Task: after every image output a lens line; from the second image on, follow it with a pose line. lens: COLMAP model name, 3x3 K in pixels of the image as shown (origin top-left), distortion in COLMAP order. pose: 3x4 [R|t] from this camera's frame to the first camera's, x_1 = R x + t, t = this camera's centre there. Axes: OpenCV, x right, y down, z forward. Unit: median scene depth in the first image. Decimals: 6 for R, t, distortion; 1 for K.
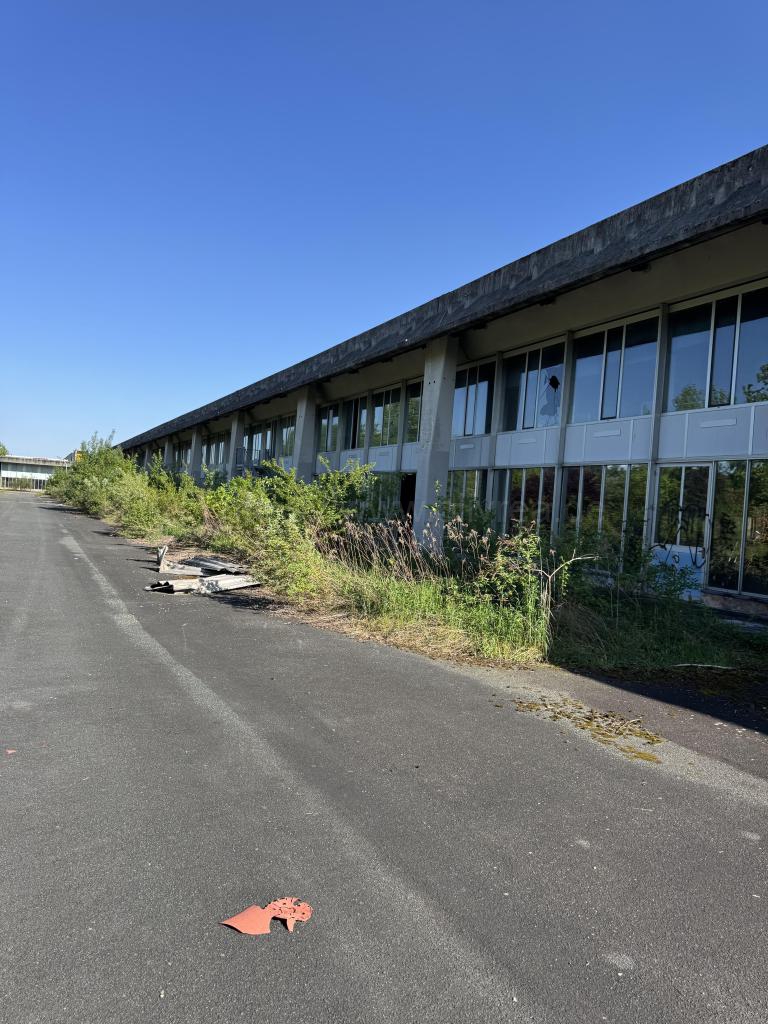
lens RADIAL K [[706.1, 0, 388.8], [0, 706.1, 512.7], [0, 0, 1]] dist [0.143326, -0.282397]
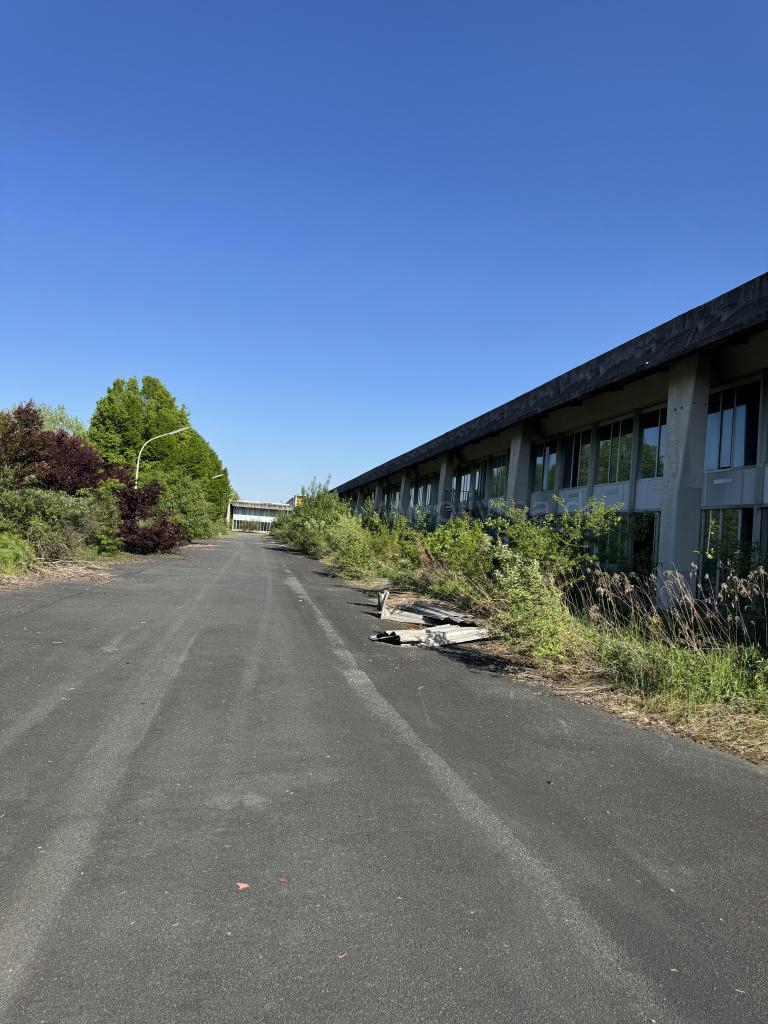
lens RADIAL K [[706.1, 0, 388.8], [0, 706.1, 512.7], [0, 0, 1]] dist [0.143326, -0.282397]
pose [[0.961421, -0.005630, -0.275022, -0.038691], [-0.010563, 0.998298, -0.057362, -0.002585], [0.274877, 0.058054, 0.959725, 0.068012]]
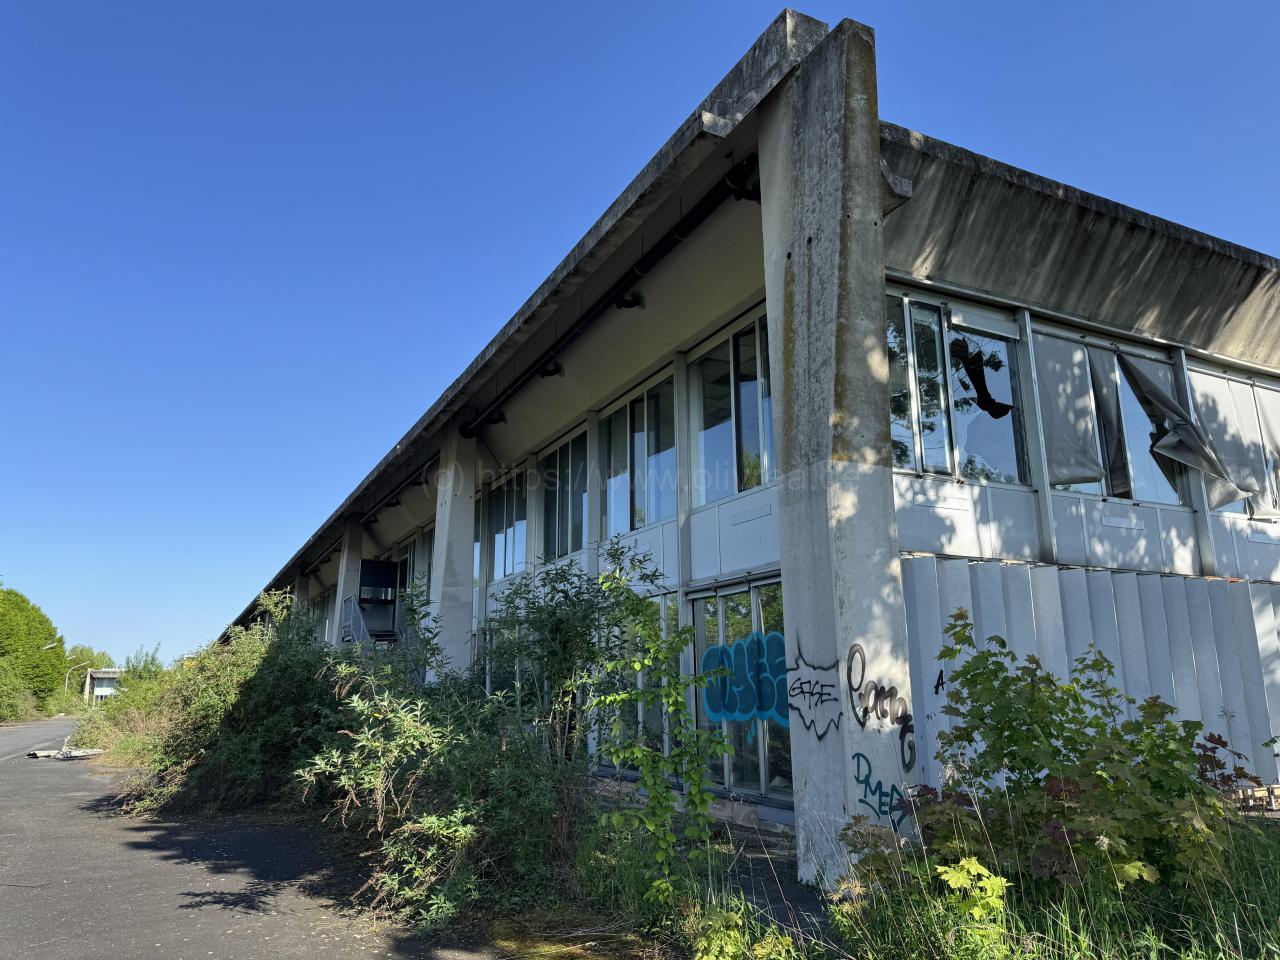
lens RADIAL K [[883.1, 0, 634.3], [0, 883.1, 487.8], [0, 0, 1]] dist [0.089765, -0.107845]
pose [[0.996313, -0.082176, 0.024637, 1.014314], [0.085622, 0.970438, -0.225652, 0.076076], [-0.005365, 0.226929, 0.973897, -1.139013]]
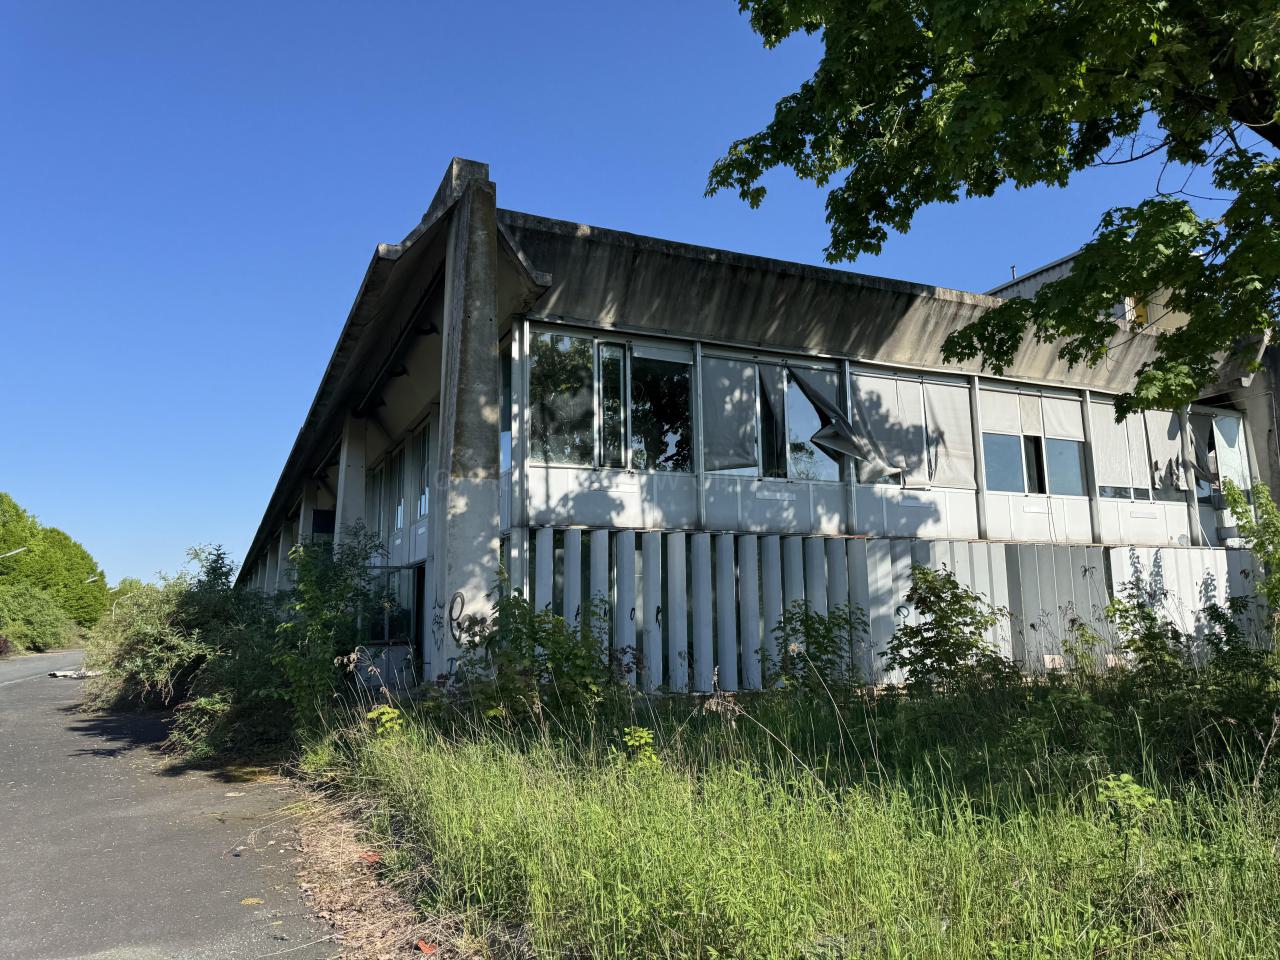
lens RADIAL K [[932.2, 0, 670.0], [0, 932.2, 477.2], [0, 0, 1]] dist [0.101251, -0.094138]
pose [[0.994941, -0.094512, -0.034046, 1.876794], [0.088122, 0.983834, -0.155904, 0.148231], [0.048231, 0.152115, 0.987185, -1.966890]]
